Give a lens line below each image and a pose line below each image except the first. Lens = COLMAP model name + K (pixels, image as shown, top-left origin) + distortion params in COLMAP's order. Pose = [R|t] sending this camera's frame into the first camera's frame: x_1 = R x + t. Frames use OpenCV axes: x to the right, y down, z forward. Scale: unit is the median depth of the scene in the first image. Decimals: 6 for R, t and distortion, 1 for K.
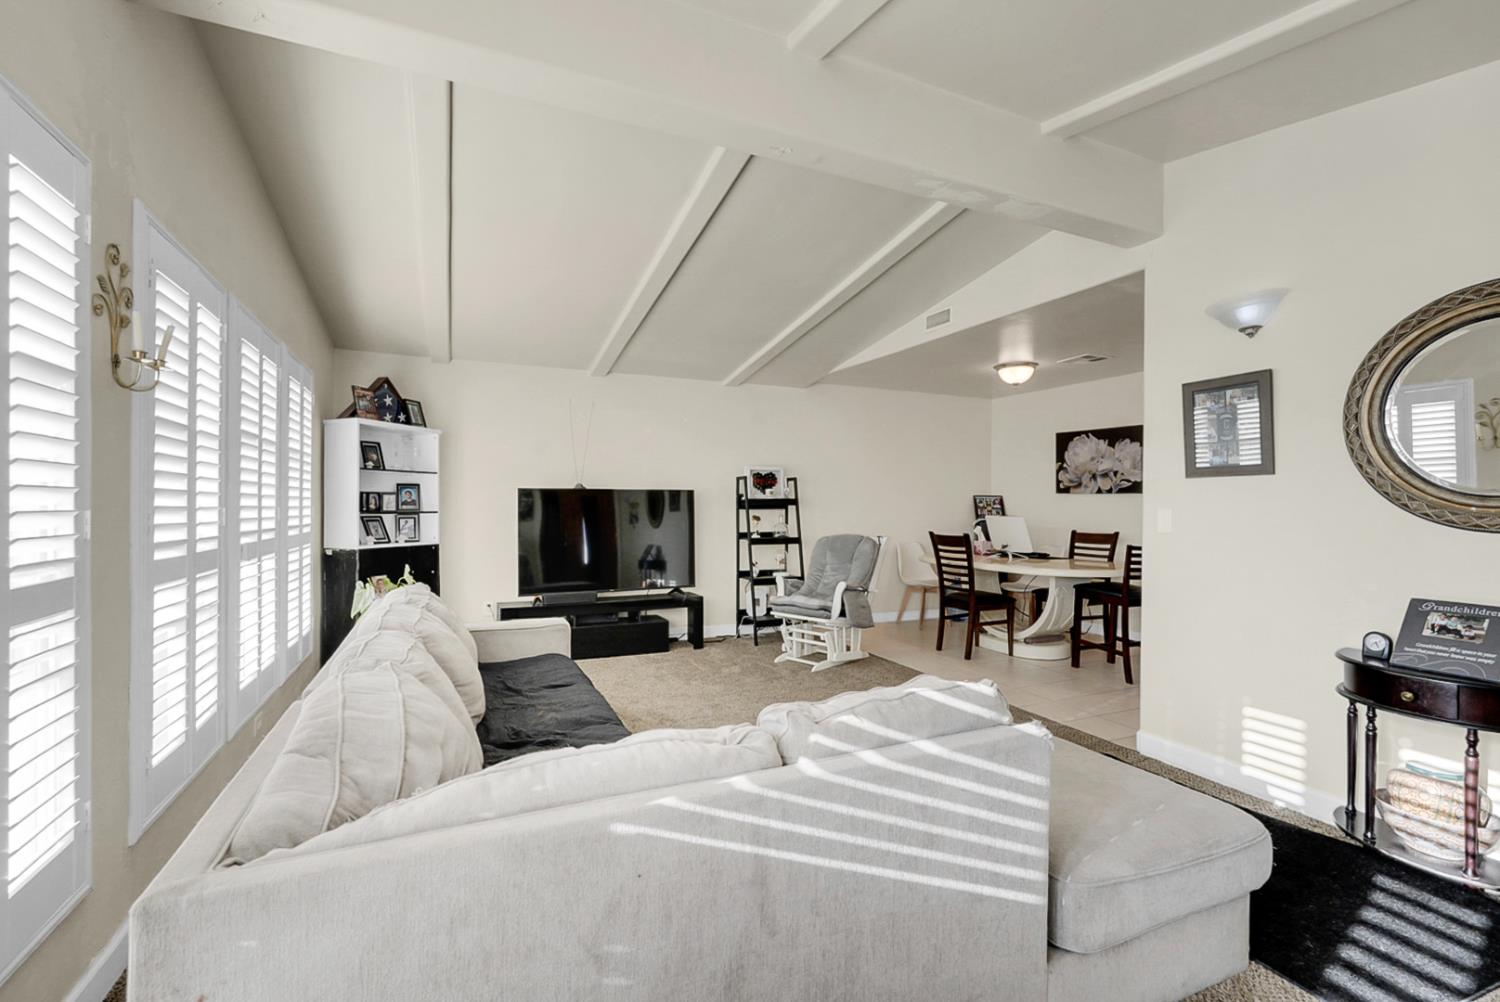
lens RADIAL K [[666.7, 0, 764.9], [0, 666.7, 504.0], [0, 0, 1]] dist [-0.001535, 0.000020]
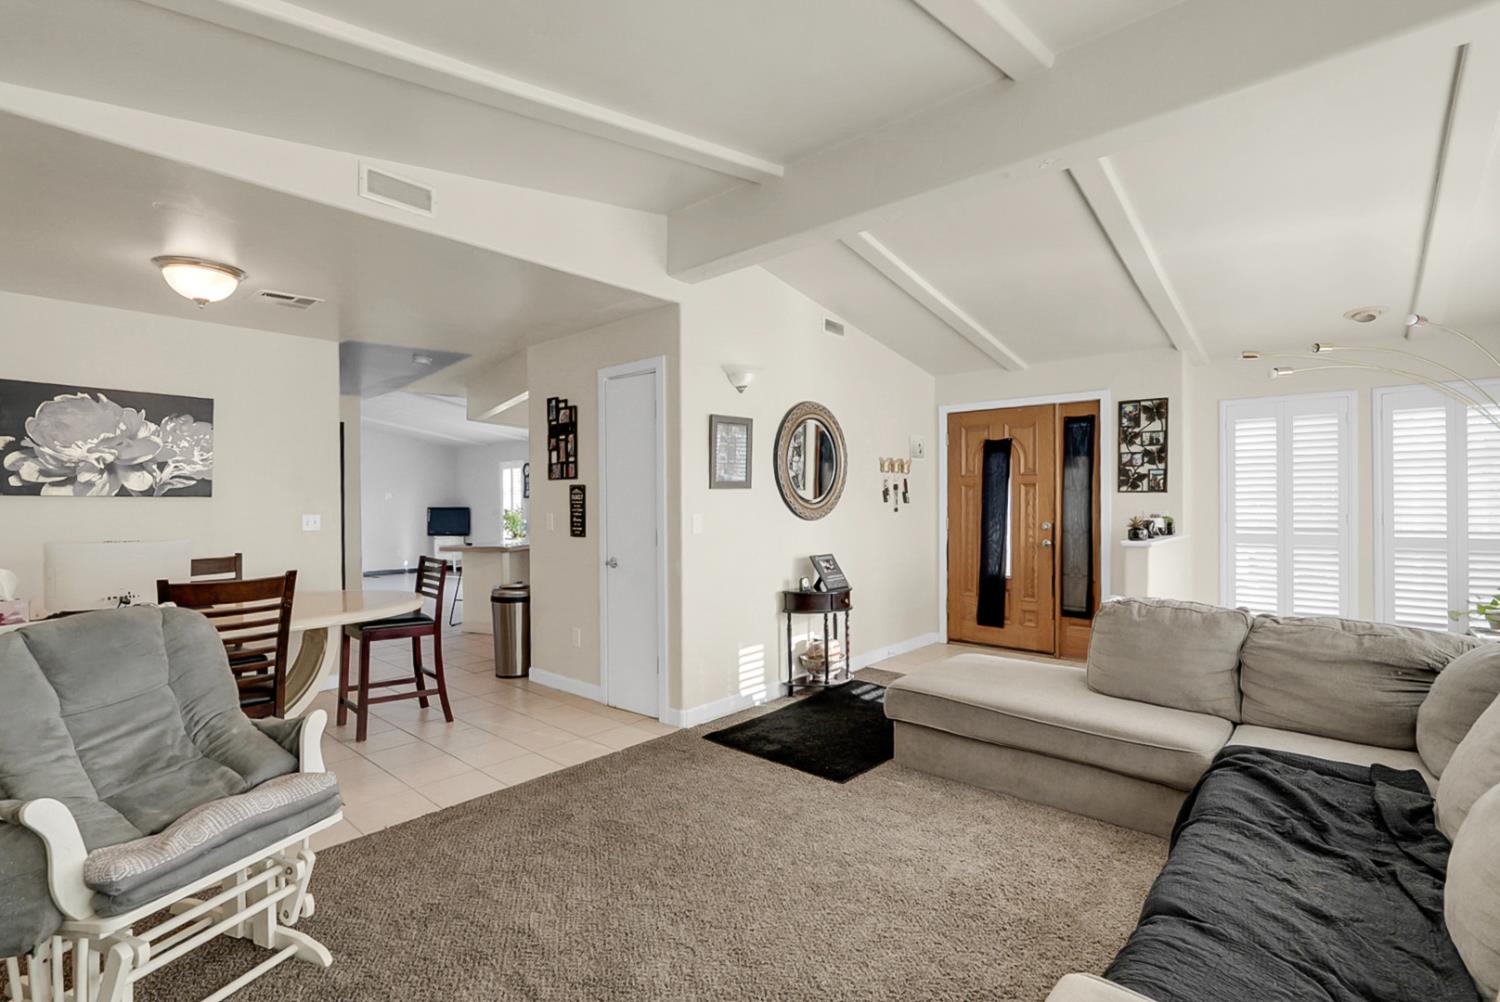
lens RADIAL K [[679.5, 0, 746.6], [0, 679.5, 503.3], [0, 0, 1]] dist [-0.000713, -0.000132]
pose [[-0.395774, -0.005742, 0.918330, -0.318603], [0.007408, 0.999928, 0.009445, -0.012098], [-0.918318, 0.010541, -0.395703, 0.785890]]
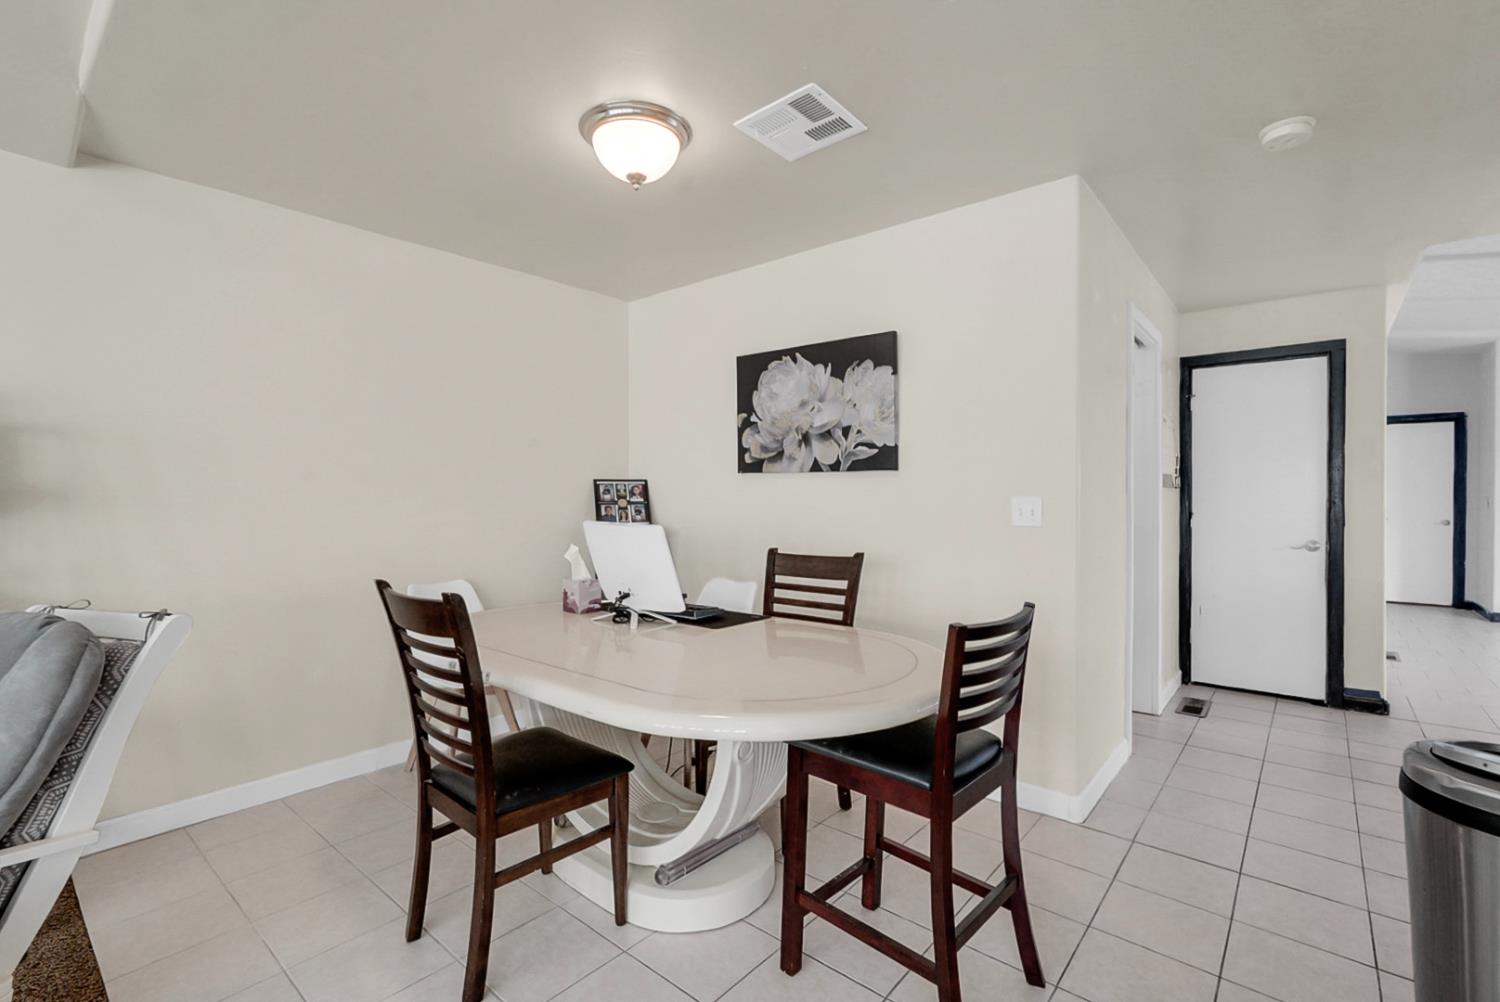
lens RADIAL K [[679.5, 0, 746.6], [0, 679.5, 503.3], [0, 0, 1]] dist [-0.000713, -0.000132]
pose [[0.913646, -0.012648, 0.406314, 0.264450], [0.009096, 0.999902, 0.010673, 0.002407], [-0.406409, -0.006055, 0.913671, 0.597237]]
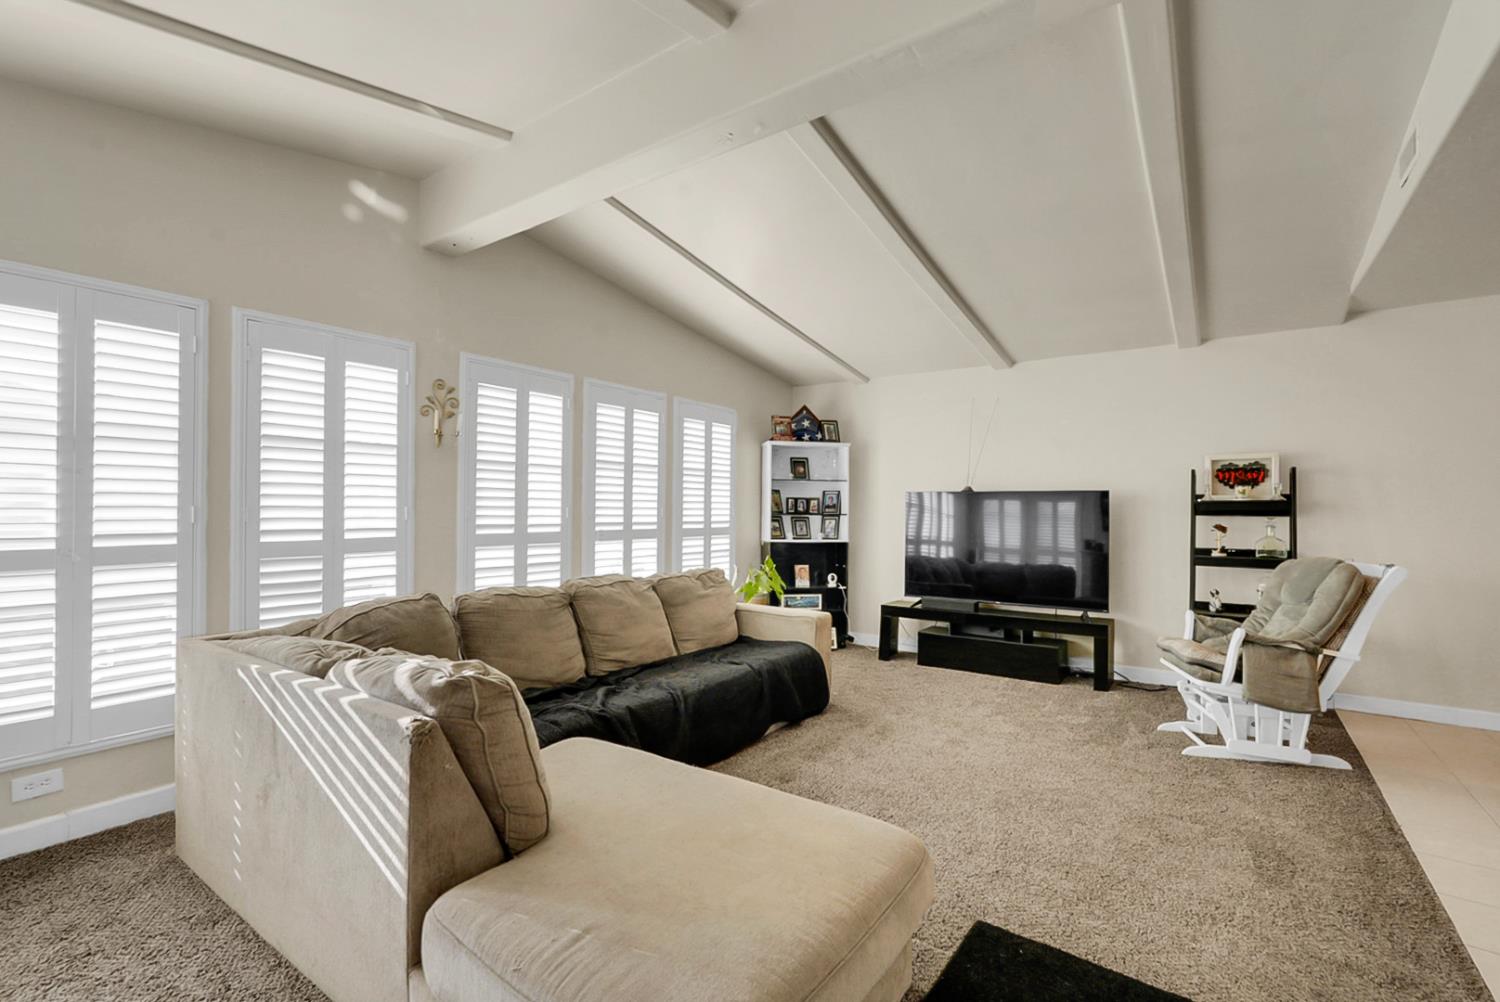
lens RADIAL K [[679.5, 0, 746.6], [0, 679.5, 503.3], [0, 0, 1]] dist [-0.000713, -0.000132]
pose [[0.493406, -0.005651, -0.869781, 0.378295], [-0.002587, 0.999965, -0.007965, 0.002219], [0.869796, 0.006180, 0.493374, 0.225054]]
